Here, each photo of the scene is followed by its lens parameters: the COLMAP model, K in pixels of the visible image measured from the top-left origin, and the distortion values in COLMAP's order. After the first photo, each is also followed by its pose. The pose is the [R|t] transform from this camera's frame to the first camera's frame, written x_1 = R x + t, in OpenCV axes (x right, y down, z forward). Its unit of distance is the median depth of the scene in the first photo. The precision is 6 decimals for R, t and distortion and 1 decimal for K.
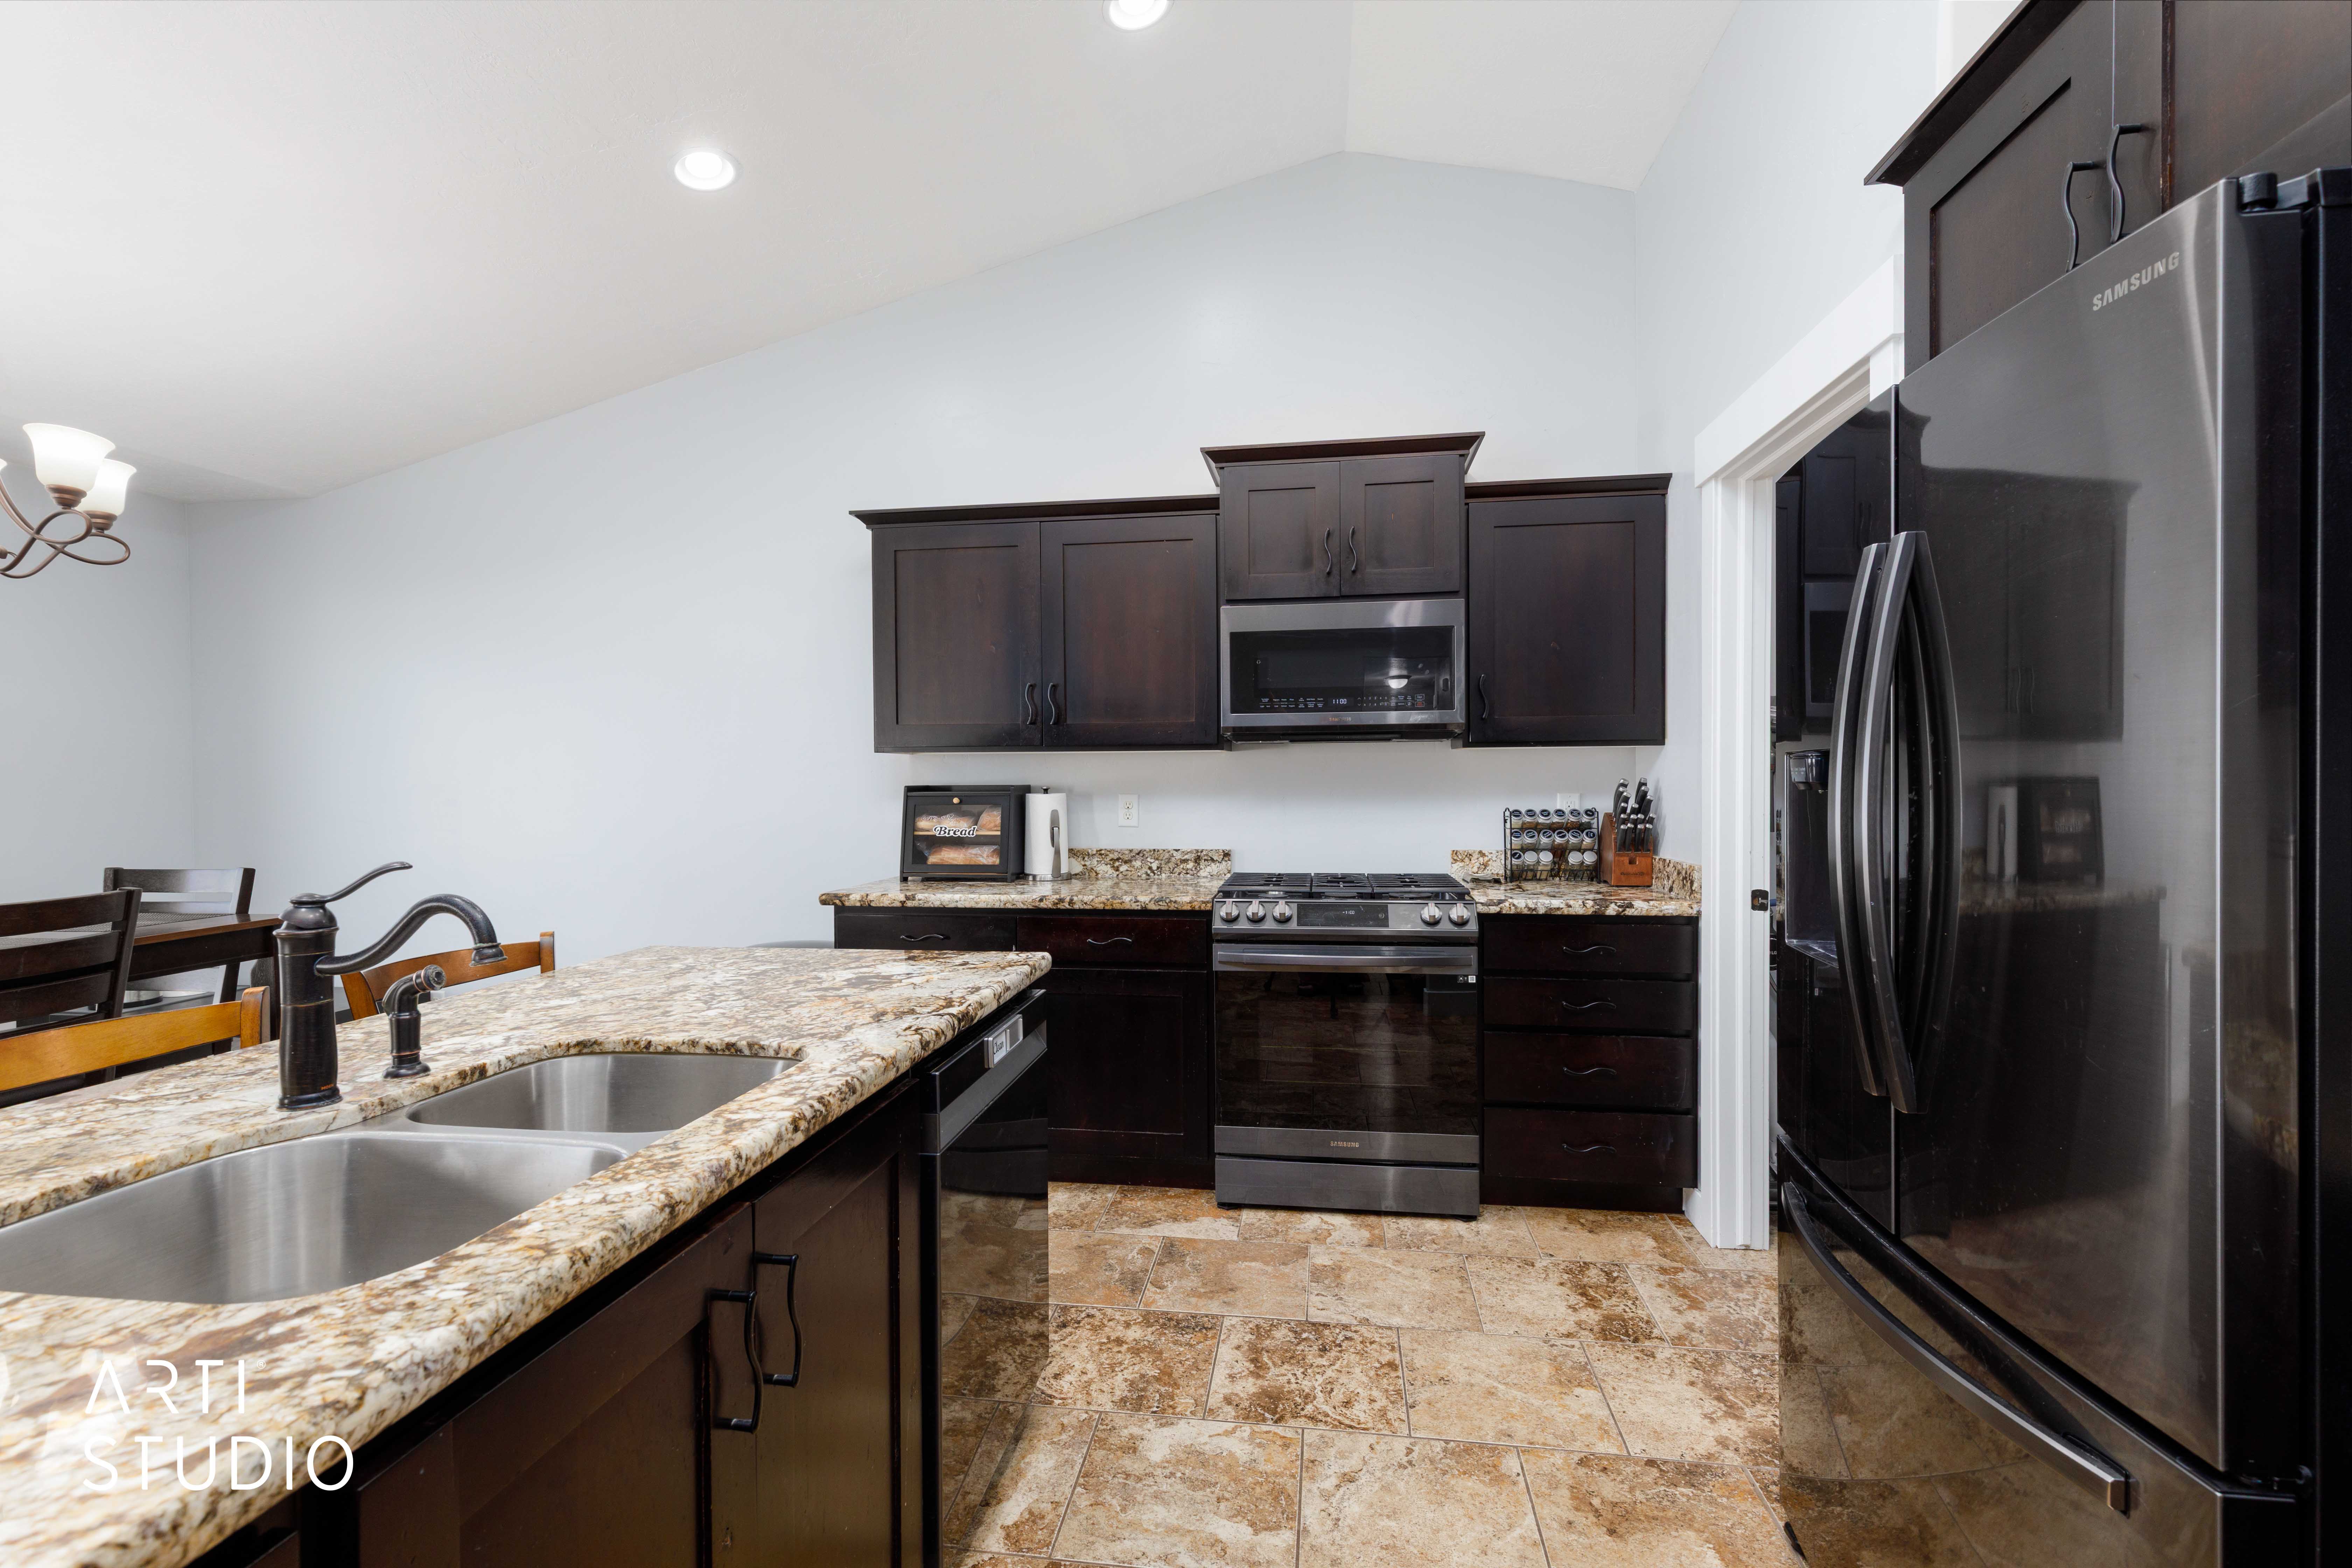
lens RADIAL K [[1047.2, 0, 1168.0], [0, 1047.2, 786.7], [0, 0, 1]] dist [0.004082, 0.001044]
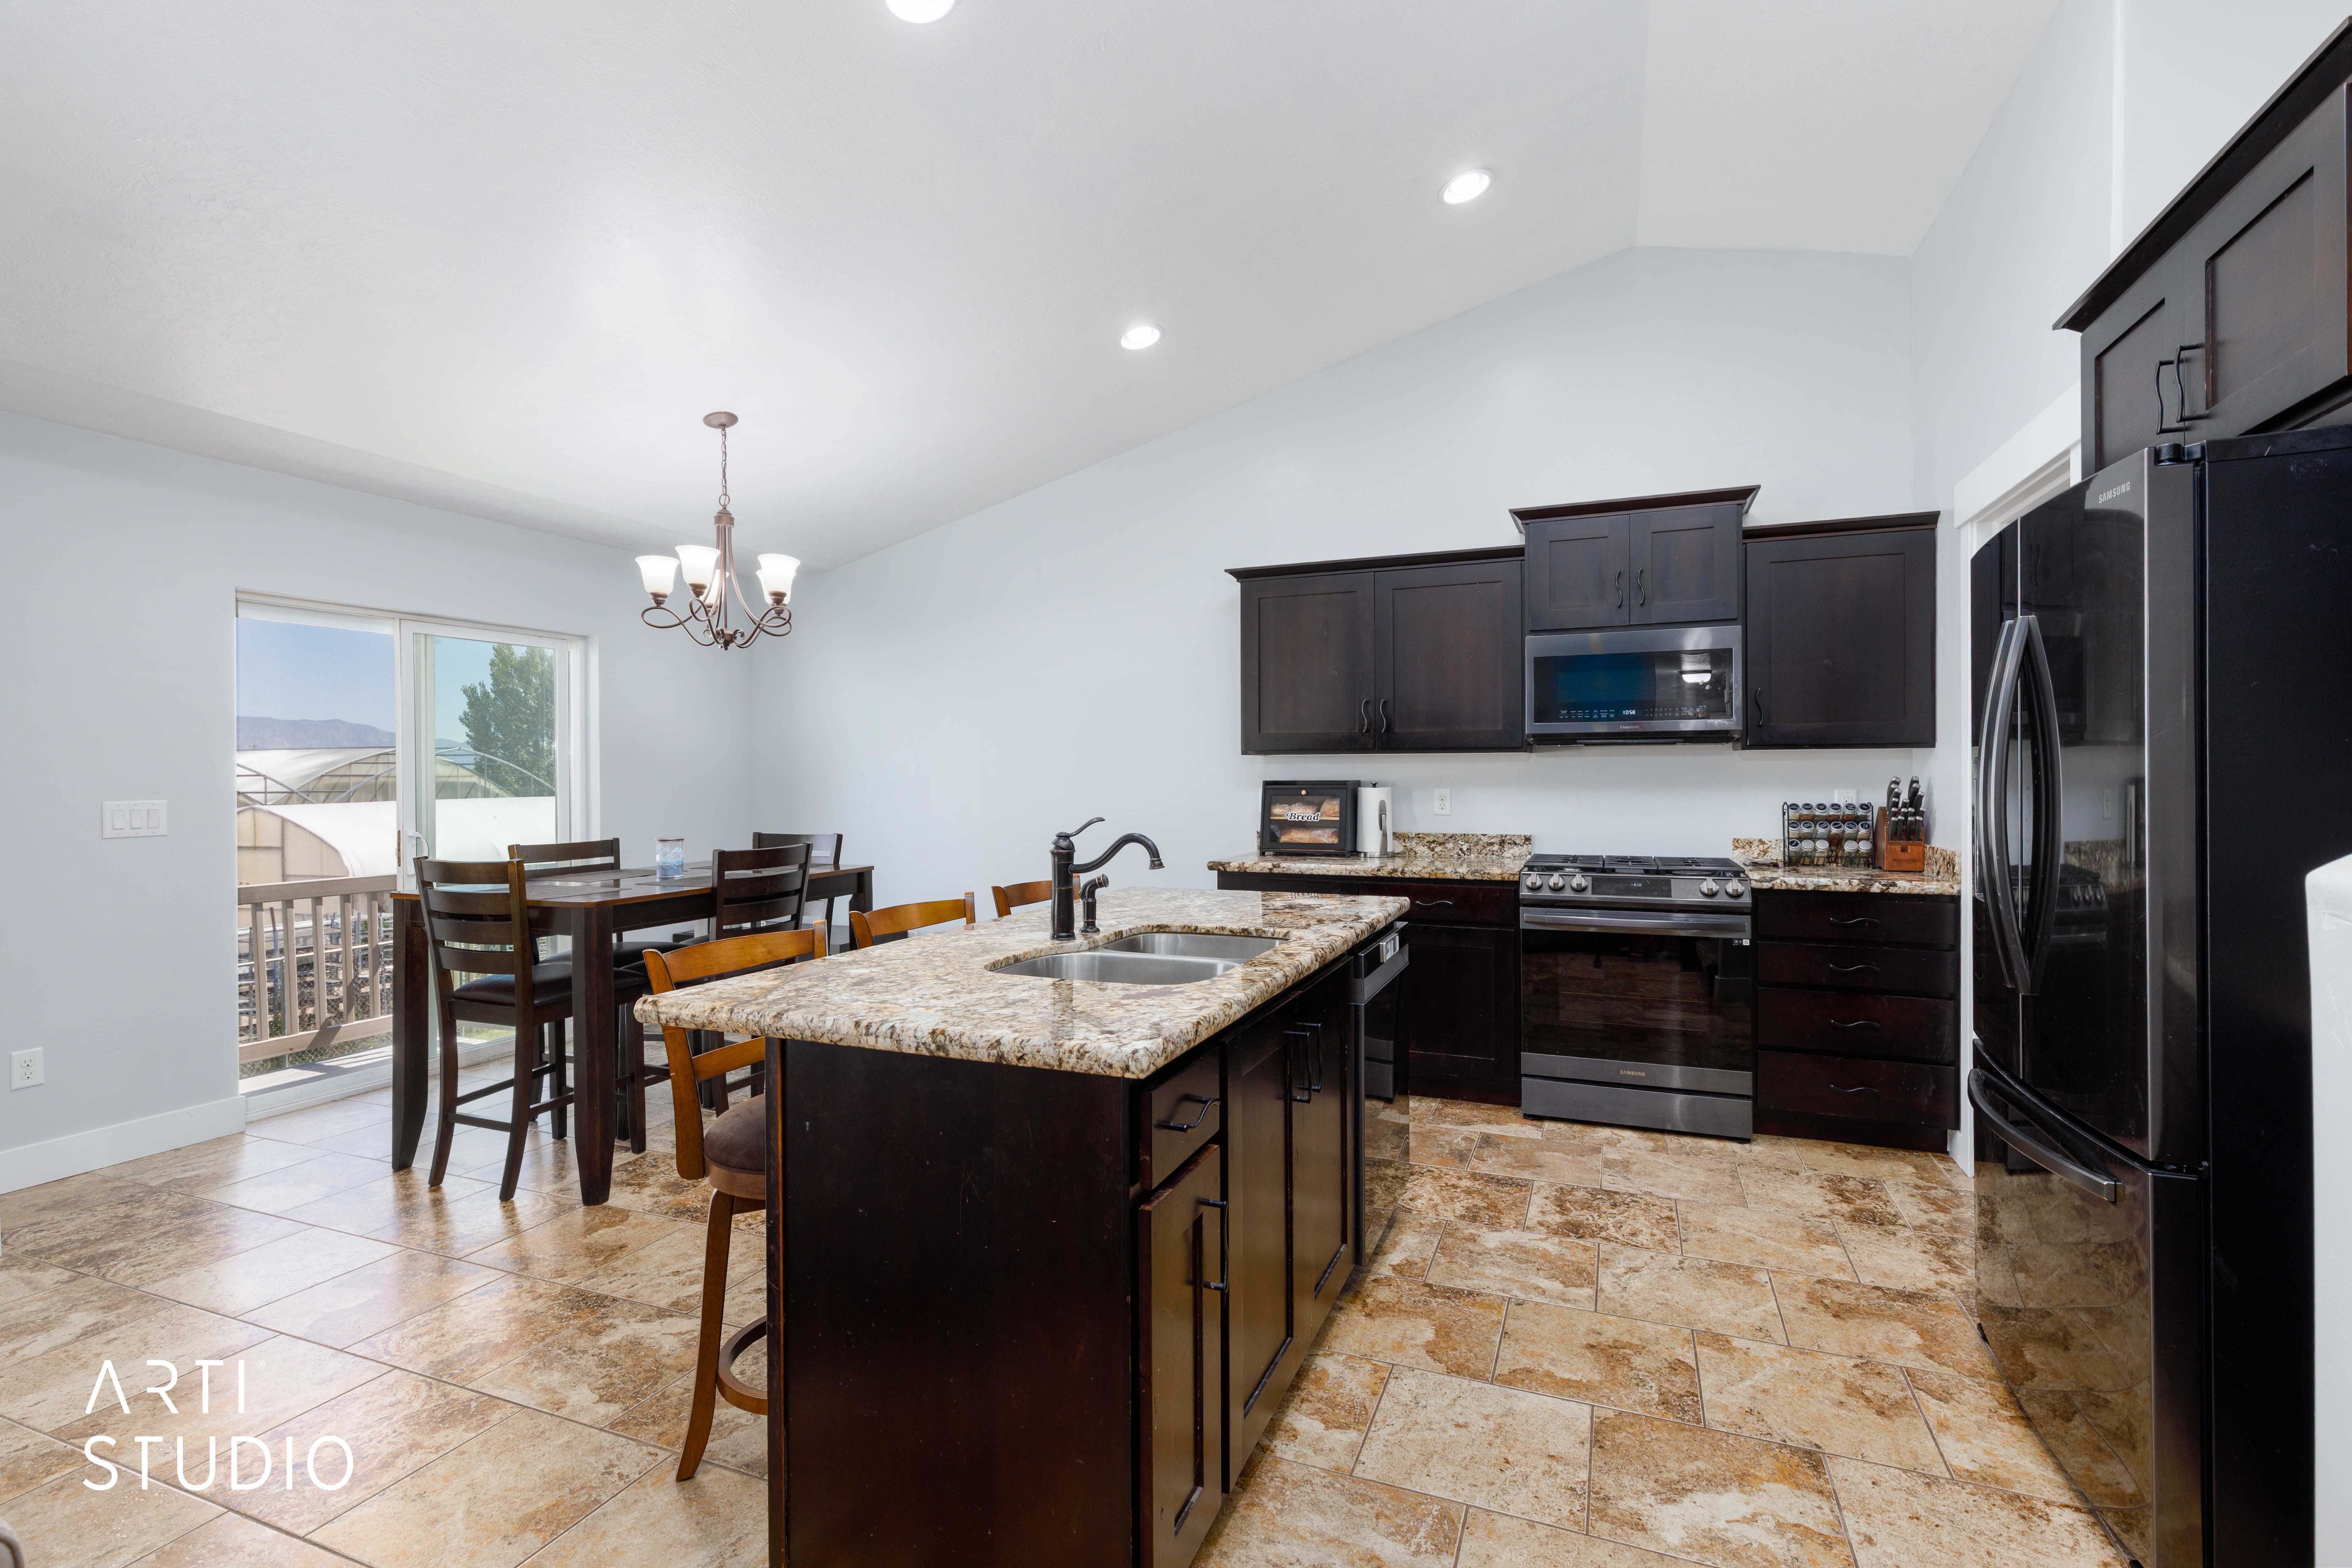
lens RADIAL K [[1063.6, 0, 1173.1], [0, 1063.6, 775.6], [0, 0, 1]] dist [0.000974, -0.000577]
pose [[0.970462, 0.002881, -0.241237, -0.051969], [-0.004886, 0.999958, -0.007713, 0.003975], [0.241205, 0.008664, 0.970435, -0.328839]]
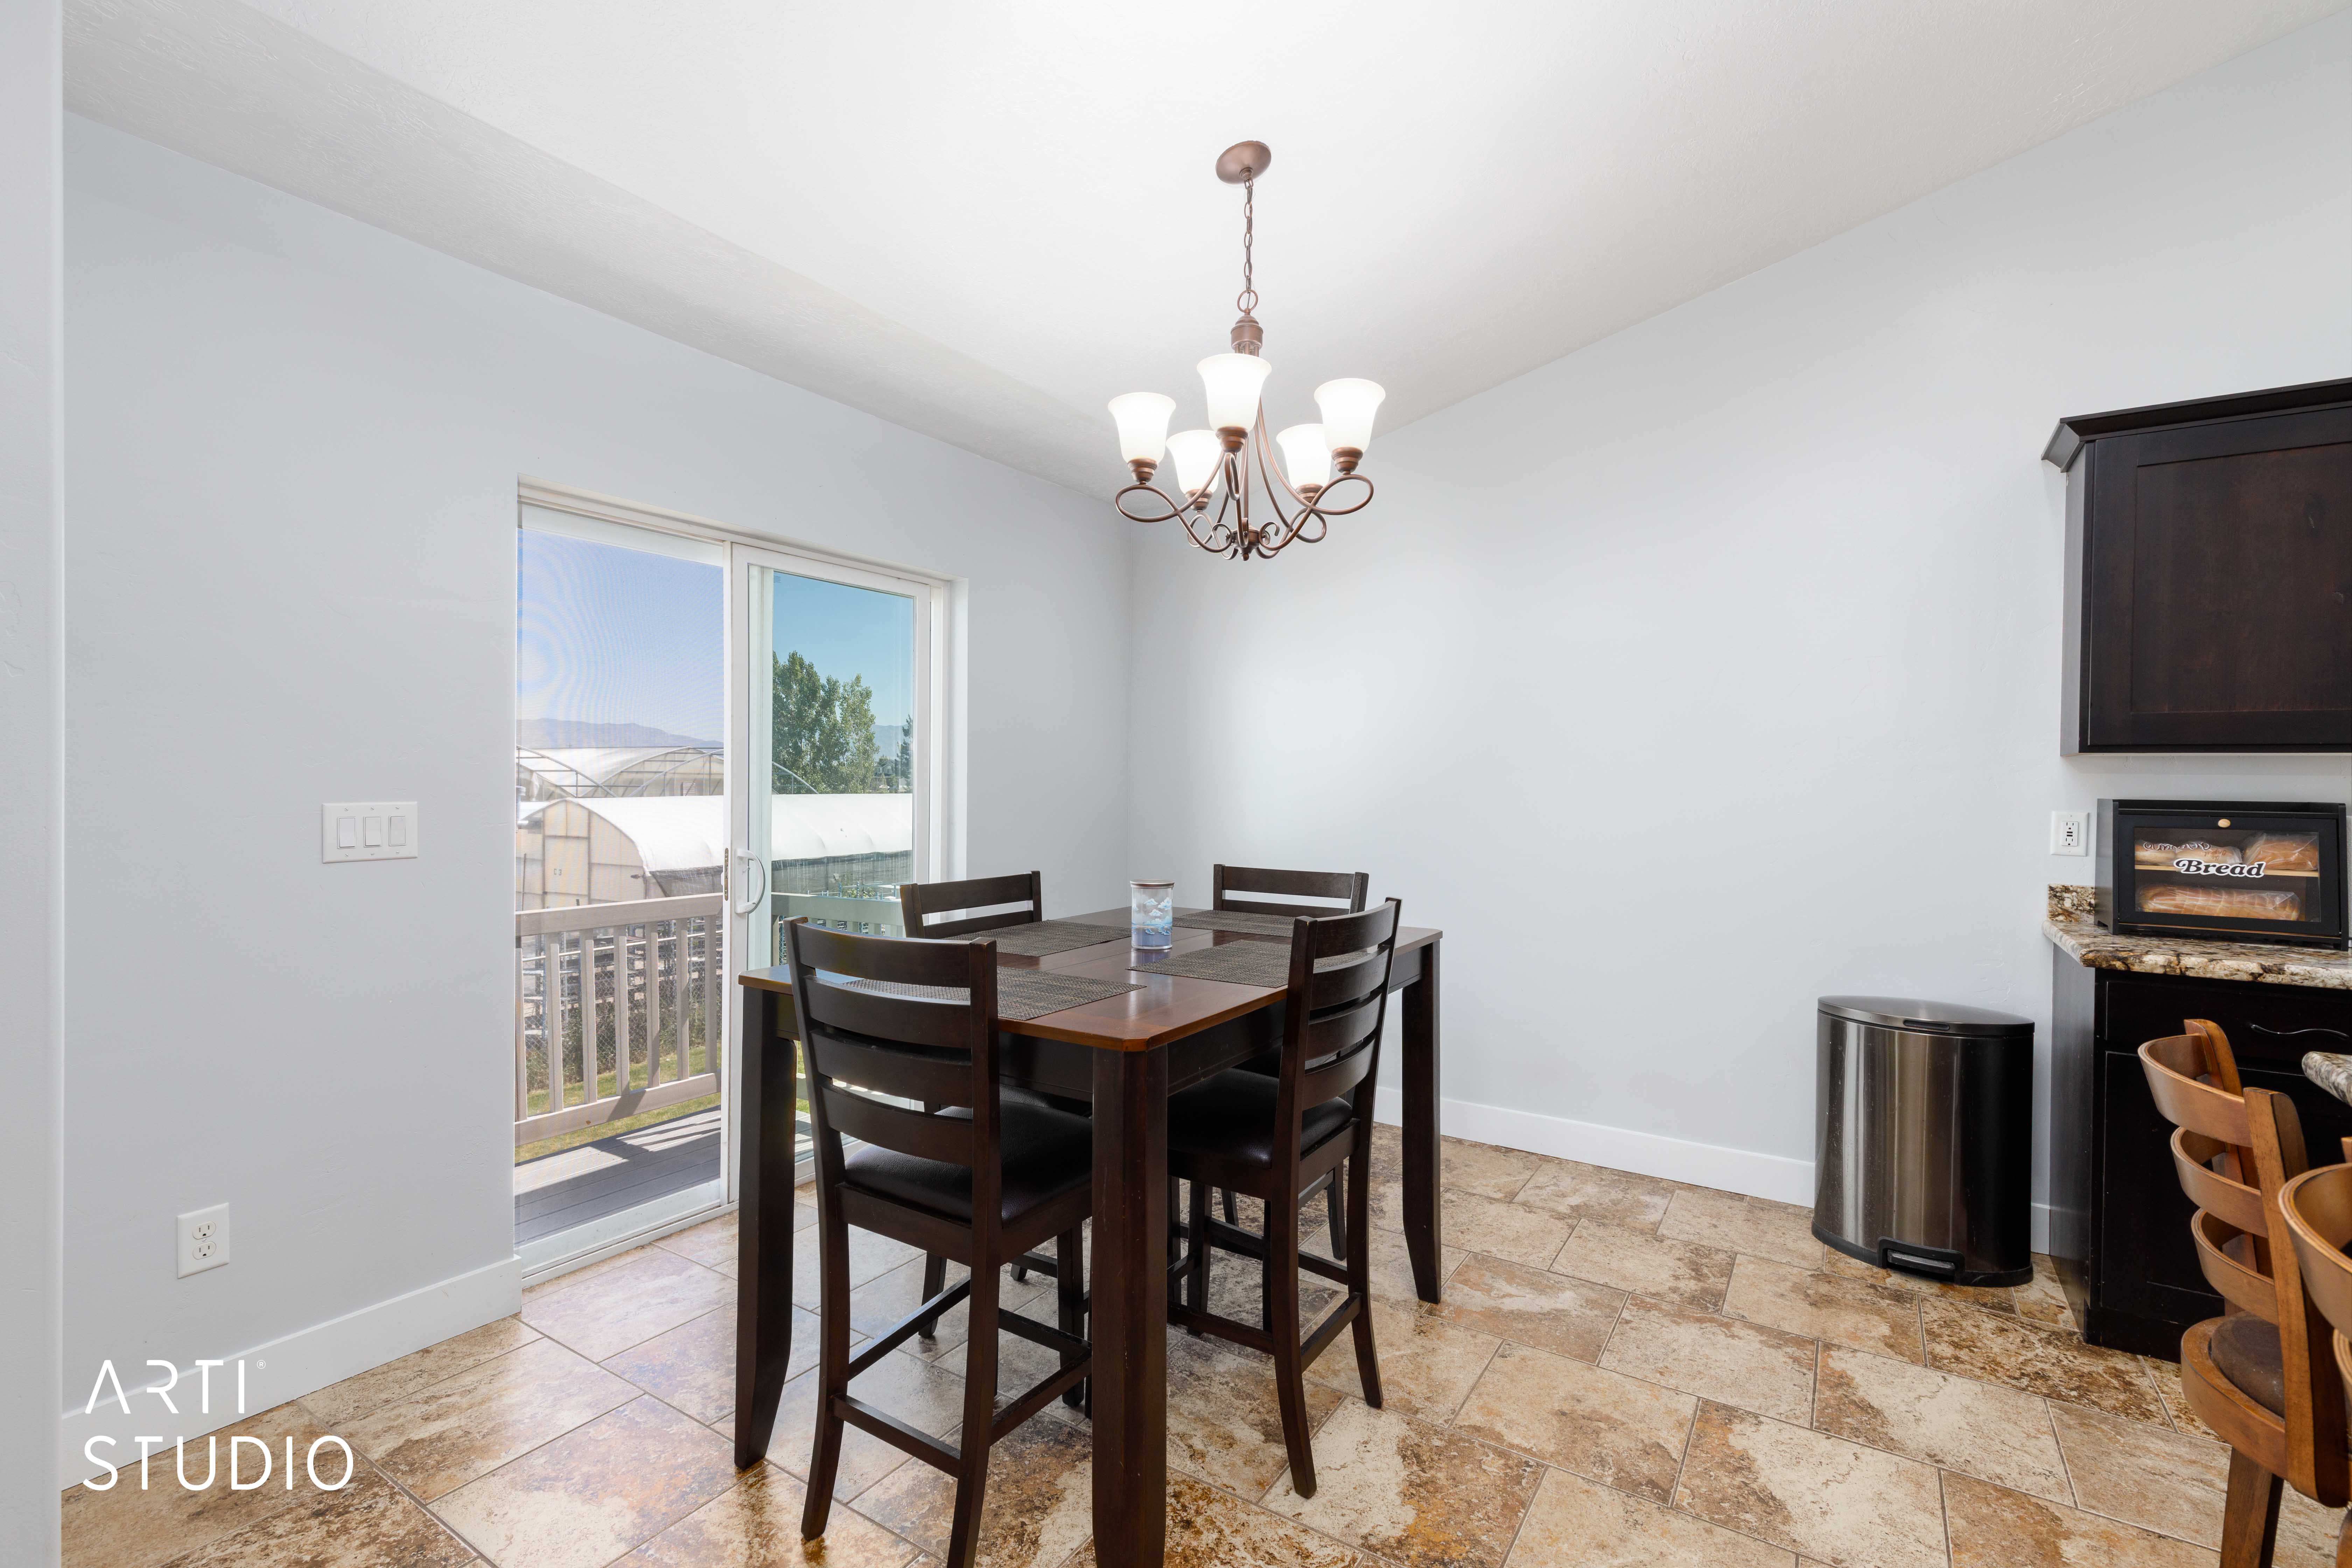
lens RADIAL K [[1041.0, 0, 1155.8], [0, 1041.0, 789.0], [0, 0, 1]] dist [0.001064, 0.000283]
pose [[0.903106, 0.020688, -0.428918, -0.620530], [-0.022220, 0.999752, 0.001437, 0.005941], [0.428842, 0.008233, 0.903342, 0.095882]]
